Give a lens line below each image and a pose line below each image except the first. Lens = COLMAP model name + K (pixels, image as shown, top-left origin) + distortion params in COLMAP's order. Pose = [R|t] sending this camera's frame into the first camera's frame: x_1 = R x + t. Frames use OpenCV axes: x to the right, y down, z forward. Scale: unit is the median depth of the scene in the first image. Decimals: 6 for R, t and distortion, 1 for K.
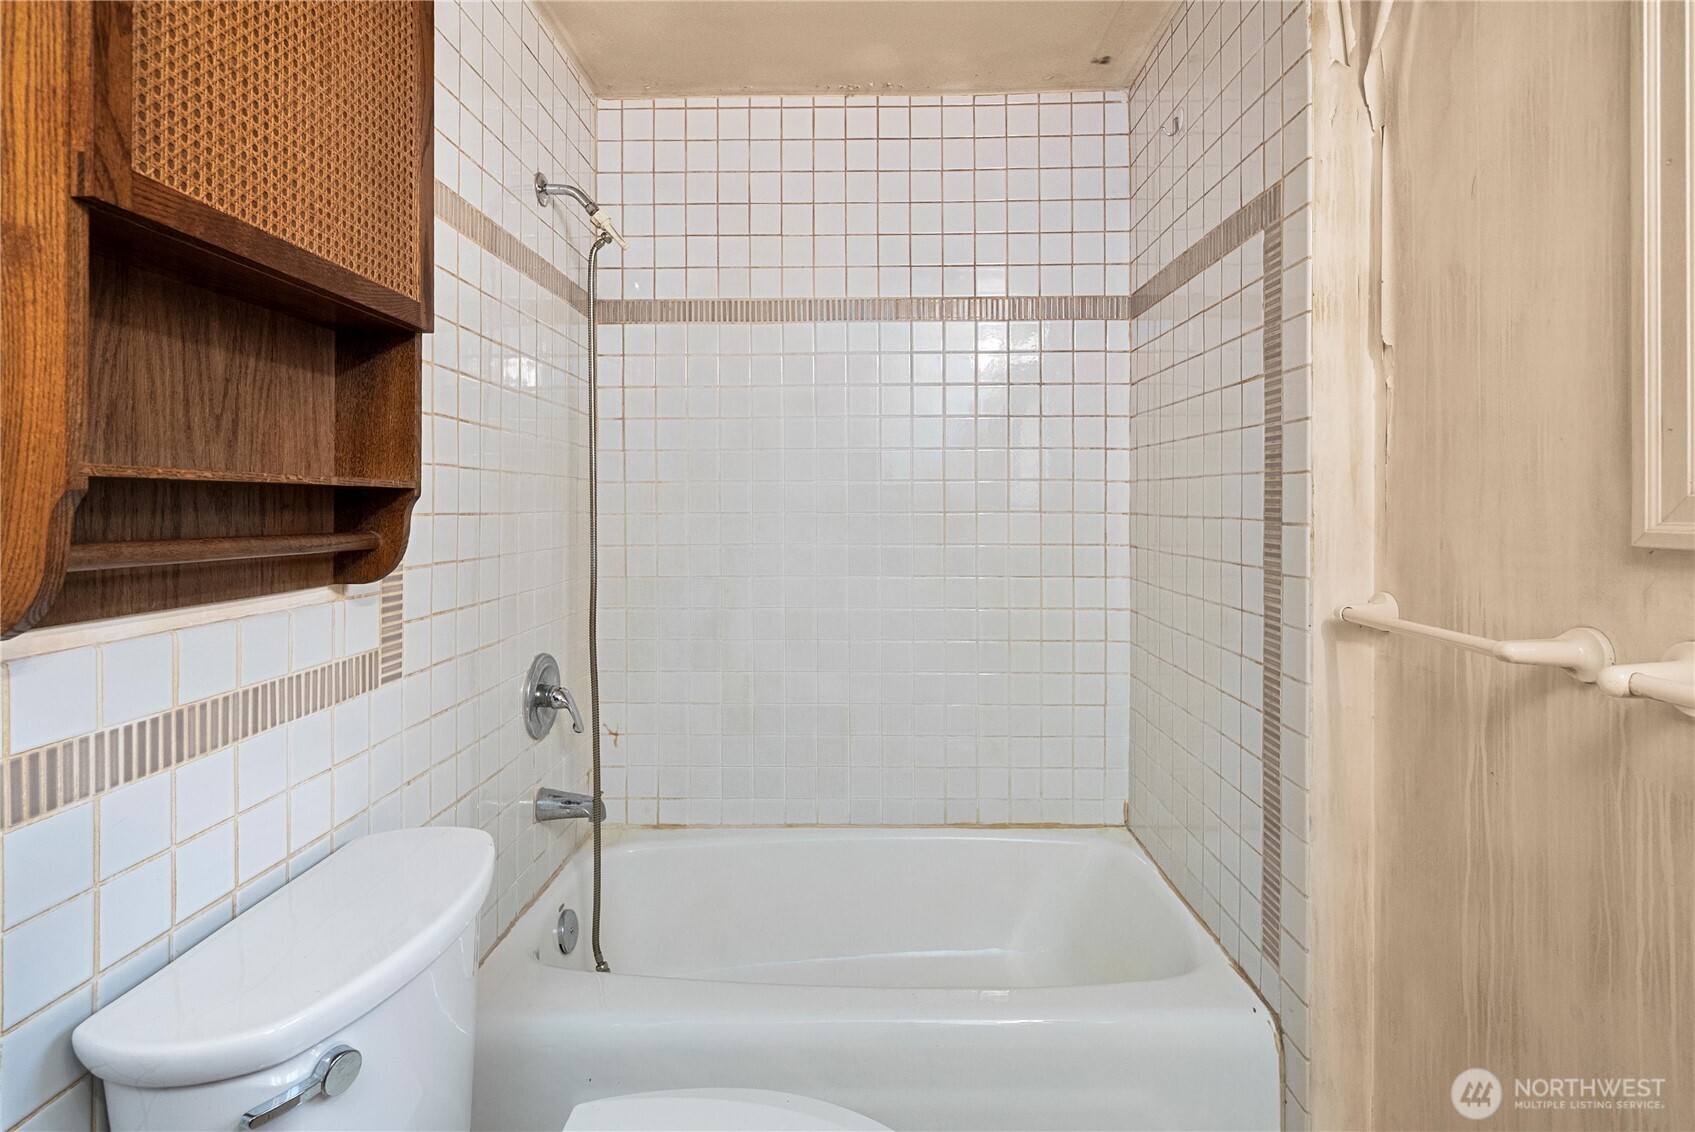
lens RADIAL K [[823.2, 0, 845.9], [0, 823.2, 501.6], [0, 0, 1]] dist [0.000419, 0.000438]
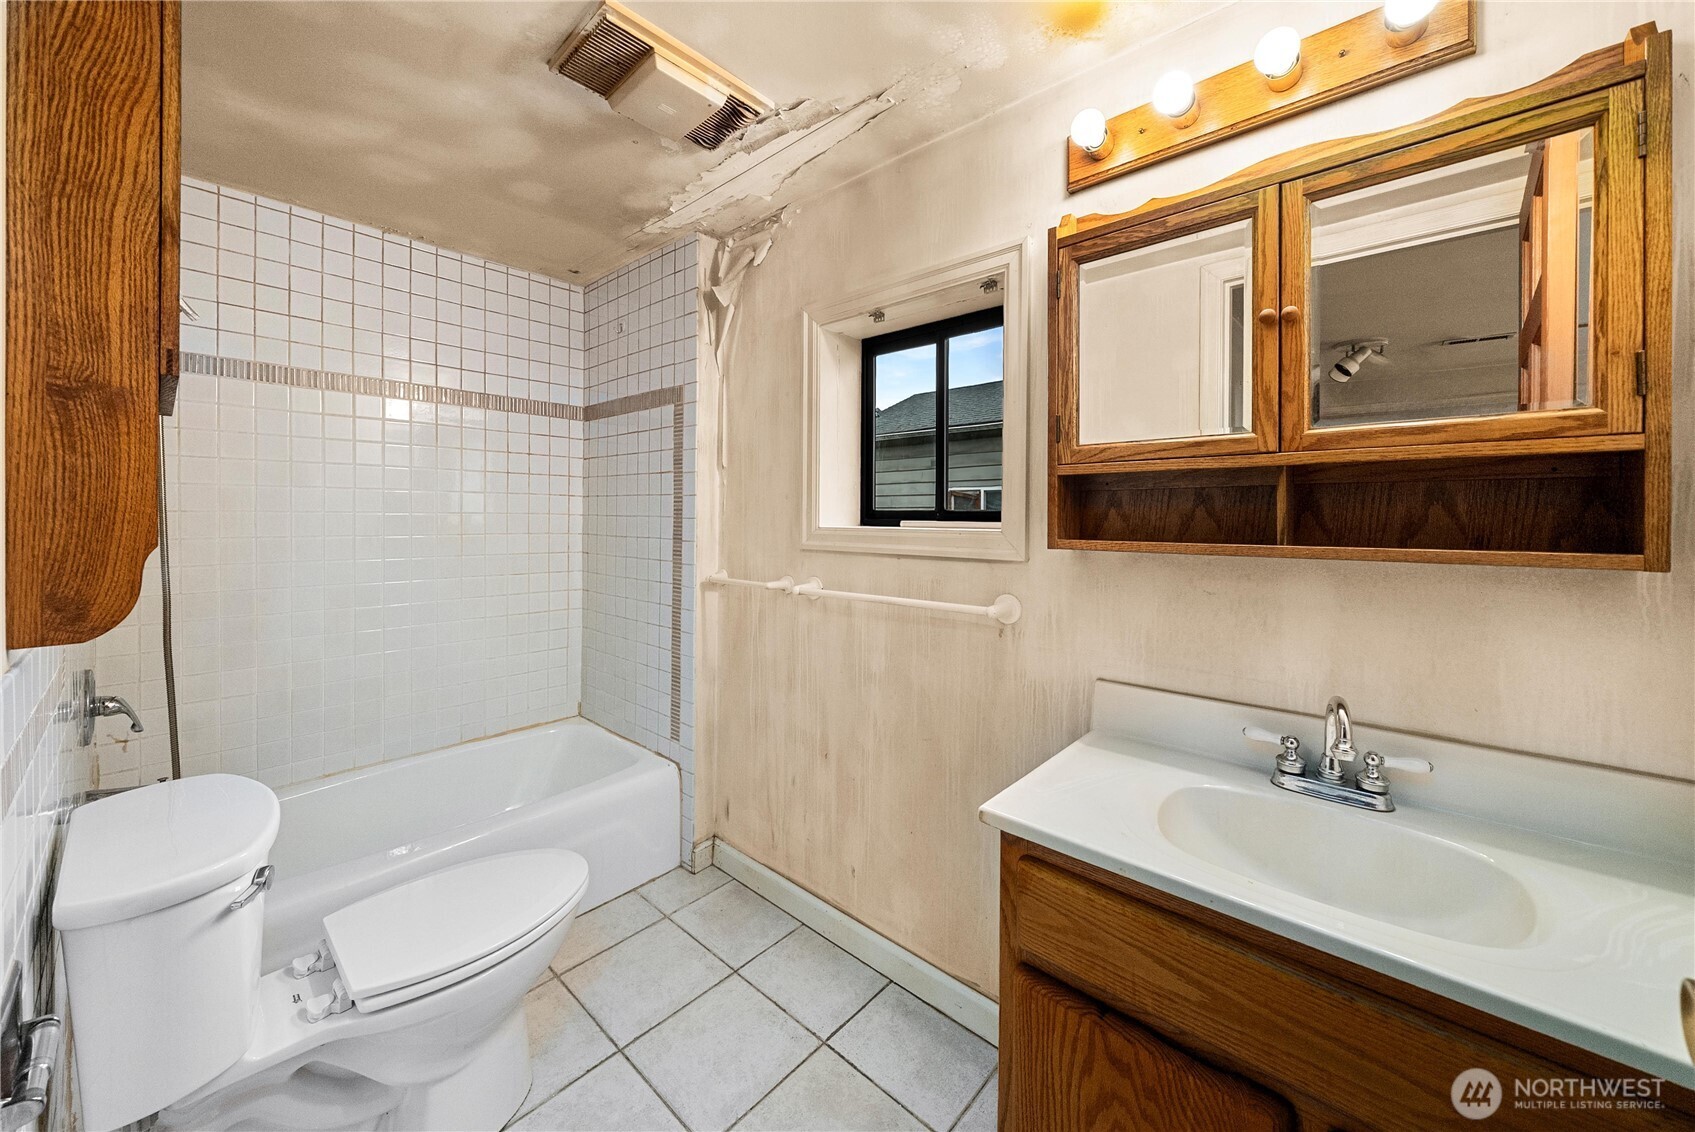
lens RADIAL K [[601.7, 0, 840.2], [0, 601.7, 535.7], [0, 0, 1]] dist [-0.007316, -0.000038]
pose [[0.656249, -0.014231, 0.754410, -0.398221], [-0.010388, 0.999557, 0.027891, -0.035645], [-0.754473, -0.026140, 0.655811, -0.367758]]
